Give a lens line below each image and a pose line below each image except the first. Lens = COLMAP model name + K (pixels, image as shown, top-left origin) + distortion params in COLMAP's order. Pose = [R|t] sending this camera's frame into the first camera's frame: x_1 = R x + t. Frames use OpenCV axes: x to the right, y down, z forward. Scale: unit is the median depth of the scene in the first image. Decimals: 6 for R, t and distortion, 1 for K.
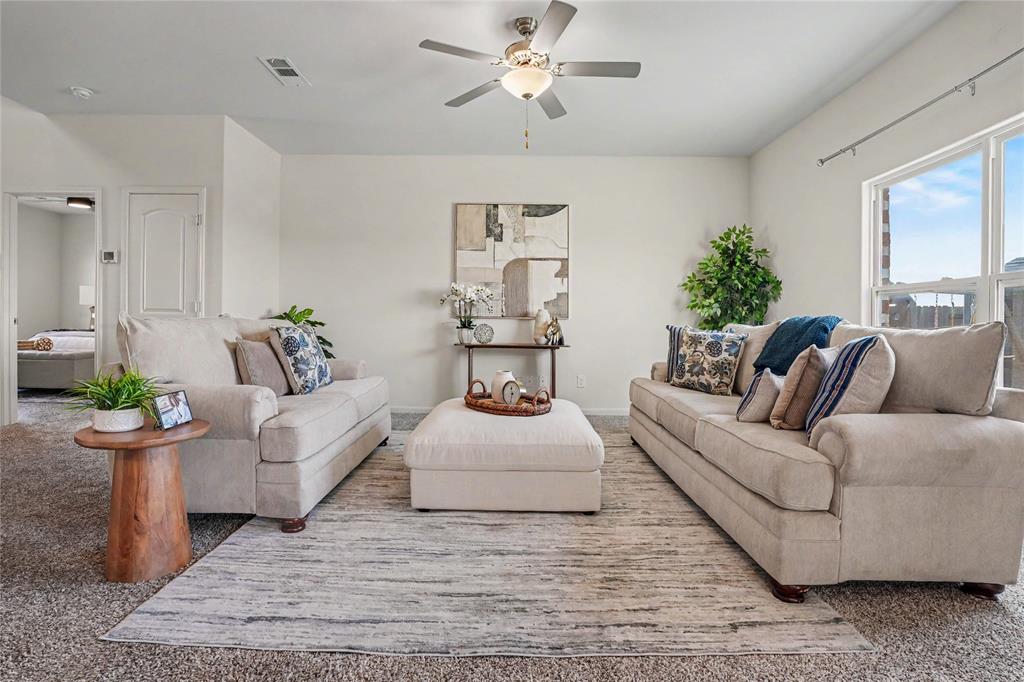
lens RADIAL K [[479.3, 0, 516.8], [0, 479.3, 319.6], [0, 0, 1]] dist [-0.022284, -0.000225]
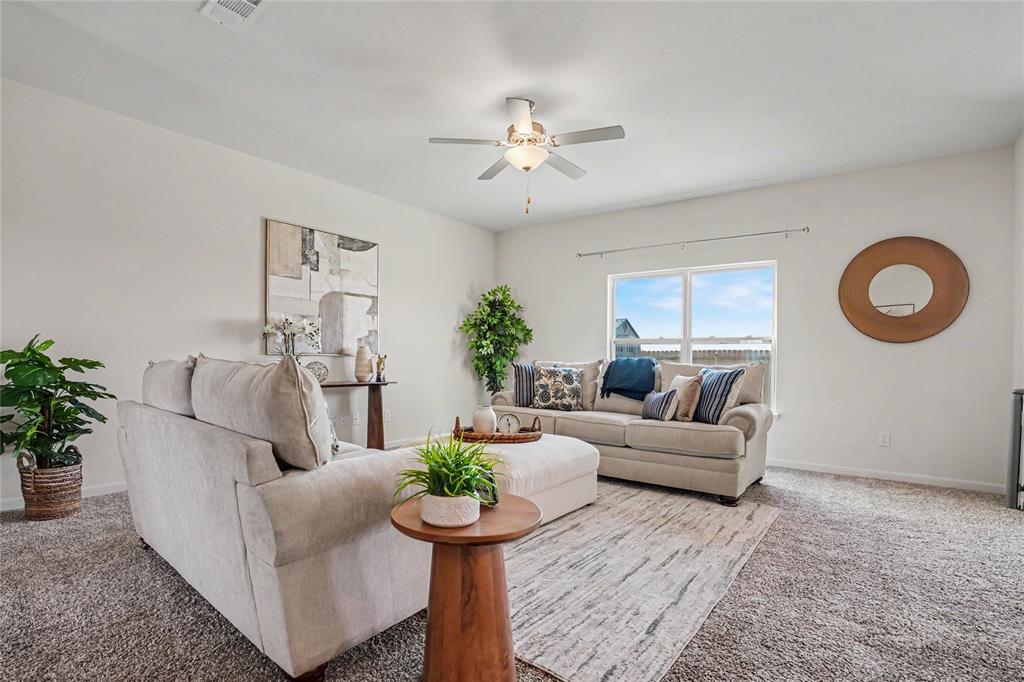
lens RADIAL K [[466.1, 0, 513.5], [0, 466.1, 344.4], [0, 0, 1]] dist [-0.002142, -0.000060]
pose [[0.628319, 0.017886, 0.777750, -0.496420], [-0.005372, 0.999812, -0.018653, -0.010320], [-0.777938, 0.007541, 0.628296, 0.162362]]
